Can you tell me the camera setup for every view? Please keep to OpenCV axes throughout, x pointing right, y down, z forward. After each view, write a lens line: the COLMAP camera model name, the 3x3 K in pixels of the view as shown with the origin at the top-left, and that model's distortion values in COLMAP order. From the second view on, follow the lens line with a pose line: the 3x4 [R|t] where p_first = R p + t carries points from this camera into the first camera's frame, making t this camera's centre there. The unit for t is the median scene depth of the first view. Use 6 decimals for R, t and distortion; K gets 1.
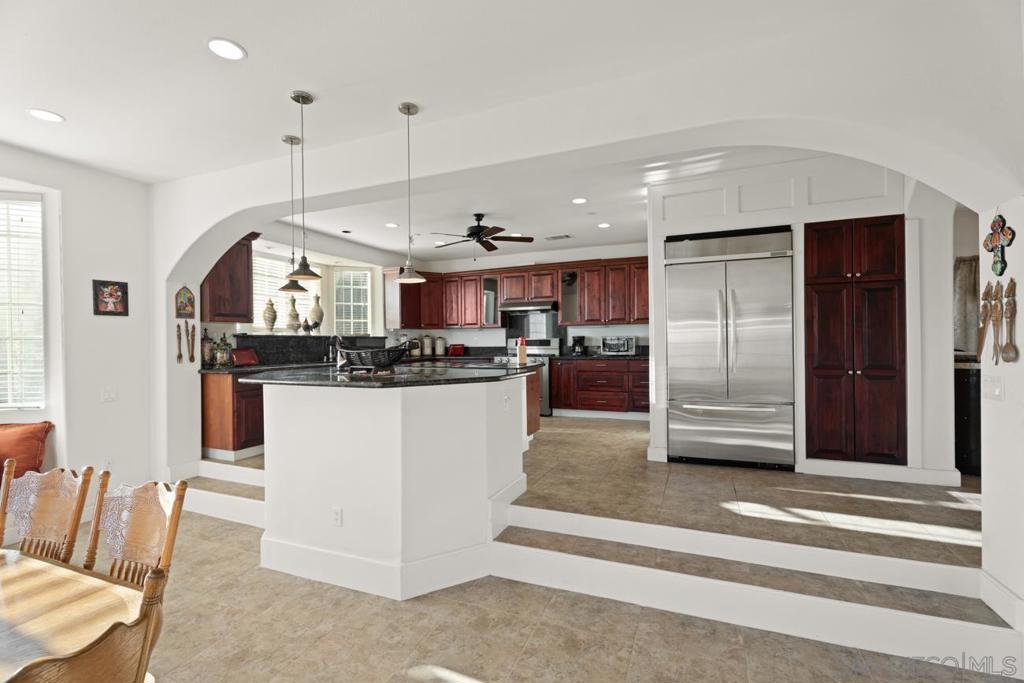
lens RADIAL K [[462.3, 0, 513.5], [0, 462.3, 341.6], [0, 0, 1]] dist [0.000074, -0.000237]
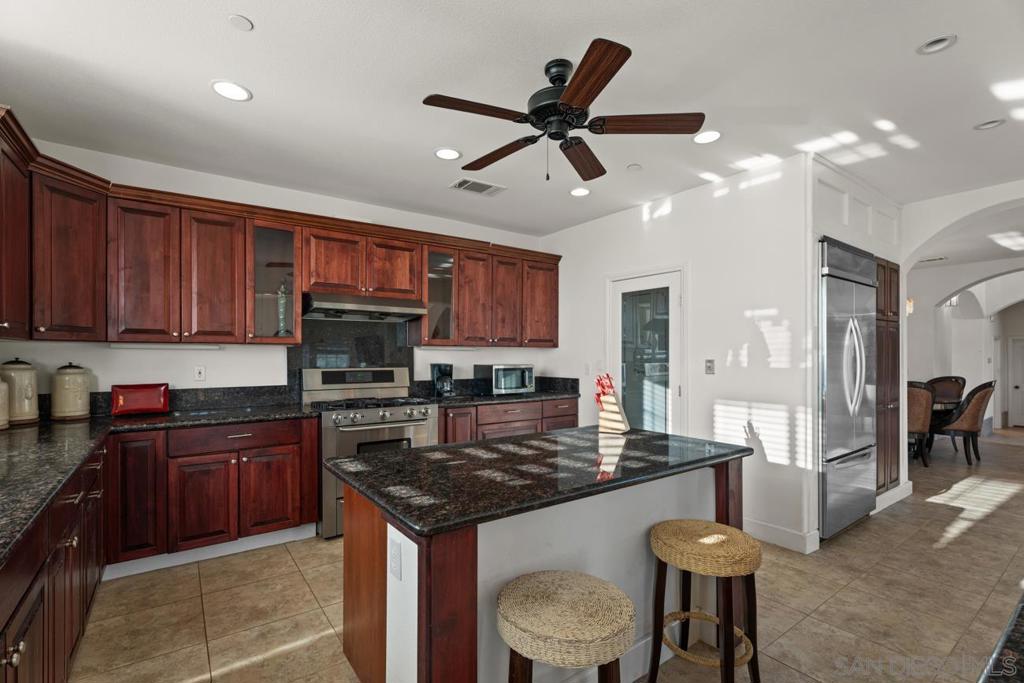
lens RADIAL K [[462.3, 0, 500.1], [0, 462.3, 359.5], [0, 0, 1]] dist [0.000074, -0.000237]
pose [[0.529086, 0.003600, 0.848560, -0.333358], [-0.002733, 0.999993, -0.002538, -0.017096], [-0.848564, -0.000976, 0.529092, 0.647862]]
